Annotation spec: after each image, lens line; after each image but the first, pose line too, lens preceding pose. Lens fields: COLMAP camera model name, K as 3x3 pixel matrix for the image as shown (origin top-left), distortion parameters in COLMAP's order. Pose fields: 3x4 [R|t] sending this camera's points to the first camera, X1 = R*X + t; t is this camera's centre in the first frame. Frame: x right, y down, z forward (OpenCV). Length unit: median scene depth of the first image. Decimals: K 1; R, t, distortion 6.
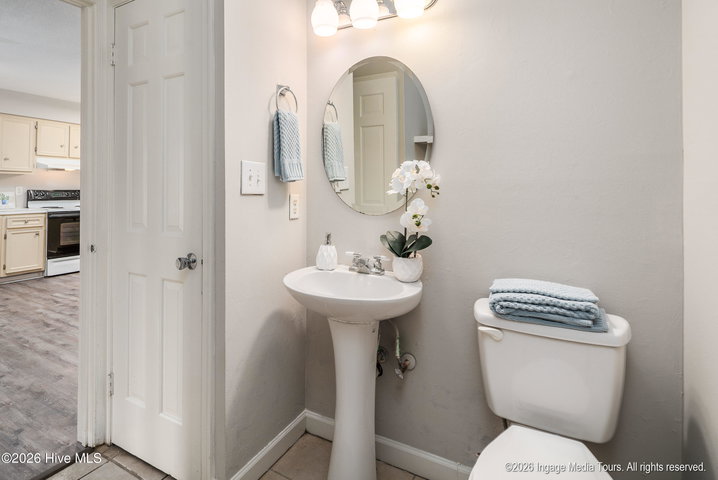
lens RADIAL K [[360.5, 0, 336.6], [0, 360.5, 182.8], [0, 0, 1]] dist [0.004585, -0.005572]
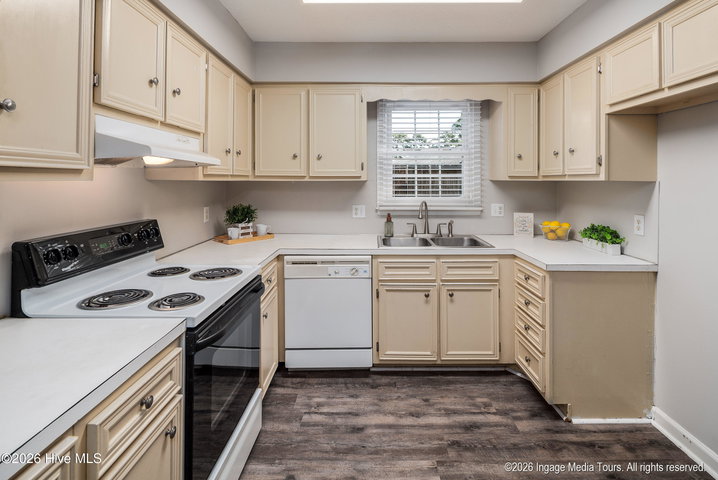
lens RADIAL K [[360.5, 0, 365.4], [0, 360.5, 174.7], [0, 0, 1]] dist [0.004585, -0.005572]
pose [[0.874823, 0.006915, 0.484394, -0.799845], [-0.008487, 0.999963, 0.001054, -0.029687], [-0.484369, -0.005033, 0.874849, 0.698391]]
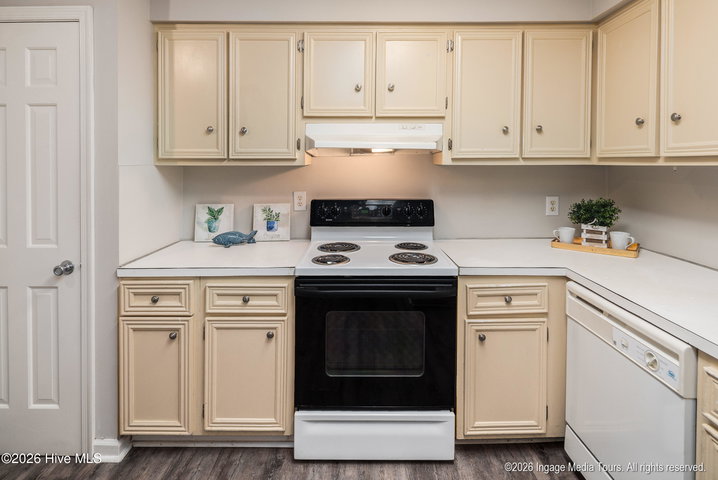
lens RADIAL K [[360.5, 0, 355.5], [0, 360.5, 170.0], [0, 0, 1]] dist [0.004585, -0.005572]
pose [[0.475154, 0.010070, -0.879845, -0.458246], [0.019224, 0.999577, 0.021822, -0.026210], [0.879693, -0.027283, 0.474760, 0.869430]]
